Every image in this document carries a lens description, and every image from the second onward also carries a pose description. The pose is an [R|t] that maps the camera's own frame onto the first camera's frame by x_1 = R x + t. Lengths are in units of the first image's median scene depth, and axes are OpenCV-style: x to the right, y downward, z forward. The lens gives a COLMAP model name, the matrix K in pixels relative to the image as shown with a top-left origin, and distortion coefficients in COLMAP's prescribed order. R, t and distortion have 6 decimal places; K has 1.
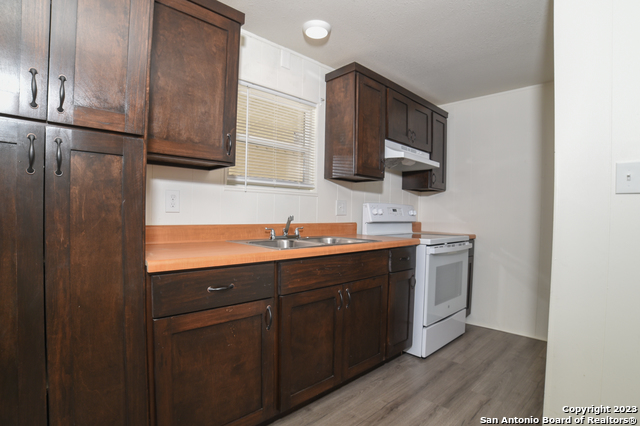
lens RADIAL K [[317.3, 0, 320.6], [0, 317.3, 217.1], [0, 0, 1]] dist [-0.115543, 0.042471]
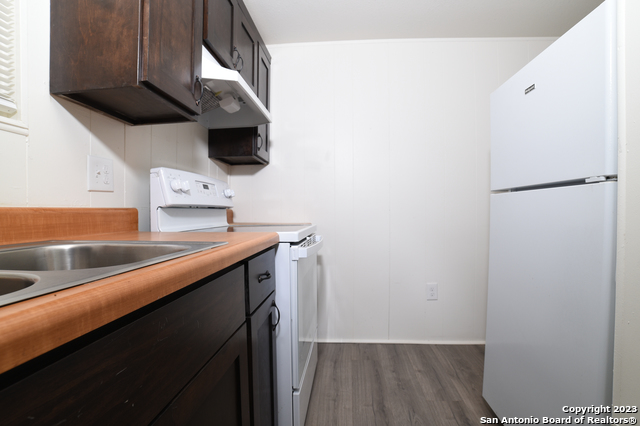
lens RADIAL K [[317.3, 0, 320.6], [0, 317.3, 217.1], [0, 0, 1]] dist [-0.115543, 0.042471]
pose [[0.750700, -0.035853, 0.659669, 0.021769], [0.025106, 0.999353, 0.025745, 0.037640], [-0.660166, -0.002766, 0.751115, 0.661043]]
